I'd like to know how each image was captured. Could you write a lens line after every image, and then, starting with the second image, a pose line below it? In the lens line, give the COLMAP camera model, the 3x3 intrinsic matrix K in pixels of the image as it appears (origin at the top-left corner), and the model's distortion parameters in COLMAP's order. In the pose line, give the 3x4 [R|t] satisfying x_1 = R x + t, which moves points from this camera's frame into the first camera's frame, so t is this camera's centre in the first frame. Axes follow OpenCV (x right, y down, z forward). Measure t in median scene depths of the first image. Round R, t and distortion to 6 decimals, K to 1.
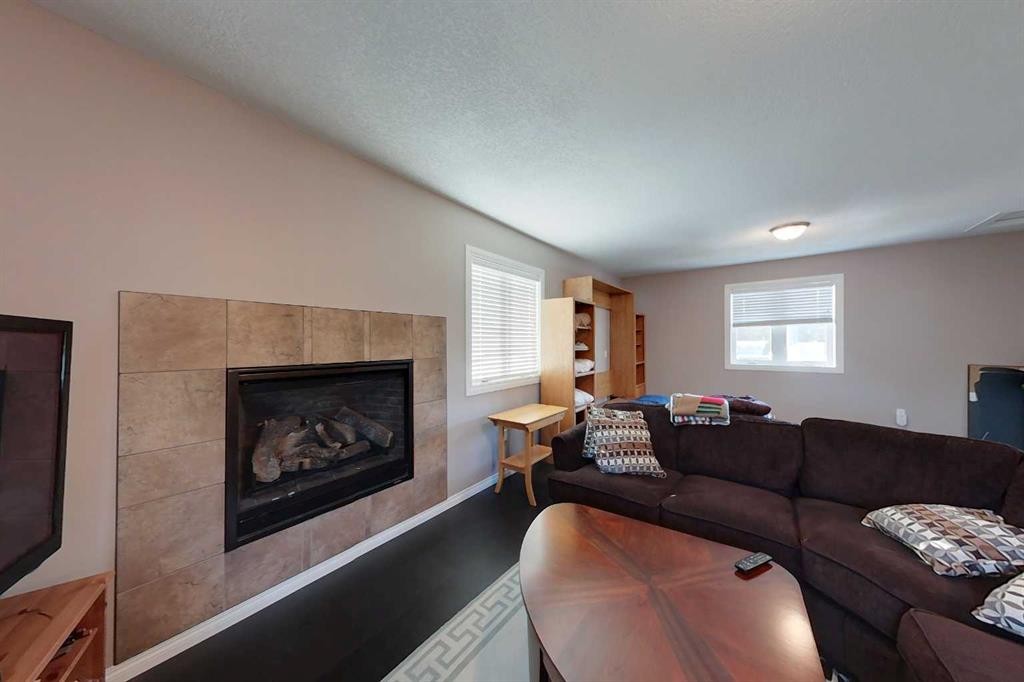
lens RADIAL K [[331.0, 0, 499.5], [0, 331.0, 339.9], [0, 0, 1]] dist [0.007442, 0.000090]
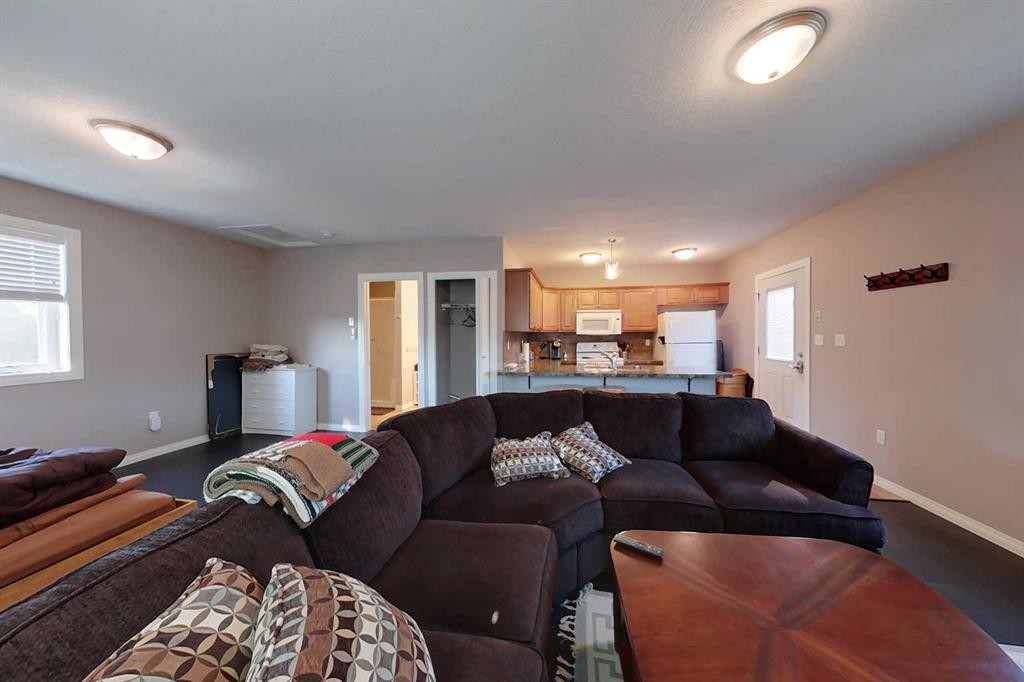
lens RADIAL K [[323.2, 0, 521.7], [0, 323.2, 340.6], [0, 0, 1]] dist [0.006177, -0.000036]
pose [[-0.502516, -0.012670, 0.864475, 0.017012], [-0.001412, 0.999903, 0.013834, 0.019751], [-0.864567, 0.005731, -0.502485, 0.893696]]
